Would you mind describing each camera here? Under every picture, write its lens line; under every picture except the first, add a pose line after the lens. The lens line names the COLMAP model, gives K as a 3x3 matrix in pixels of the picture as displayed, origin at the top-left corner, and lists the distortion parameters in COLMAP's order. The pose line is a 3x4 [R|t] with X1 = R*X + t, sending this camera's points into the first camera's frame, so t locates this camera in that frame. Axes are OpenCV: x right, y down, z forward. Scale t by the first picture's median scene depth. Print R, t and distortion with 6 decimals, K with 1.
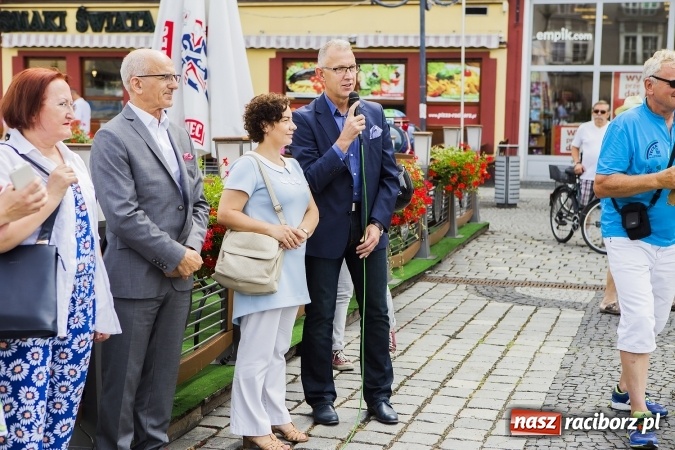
lens RADIAL K [[1162.8, 0, 337.5], [0, 1162.8, 225.0], [0, 0, 1]] dist [0.096898, 0.056292]
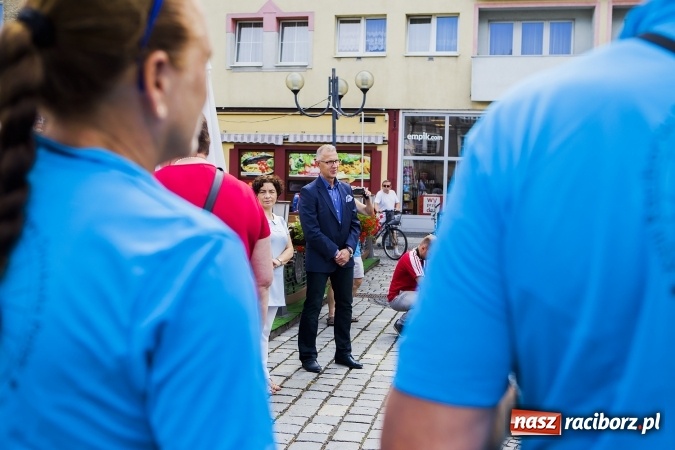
lens RADIAL K [[850.6, 0, 337.5], [0, 850.6, 225.0], [0, 0, 1]] dist [-0.020199, -0.004782]
pose [[0.994721, 0.002209, 0.102588, -0.038171], [0.002915, 0.998757, -0.049765, 0.009191], [-0.102571, 0.049802, 0.993478, -0.097958]]
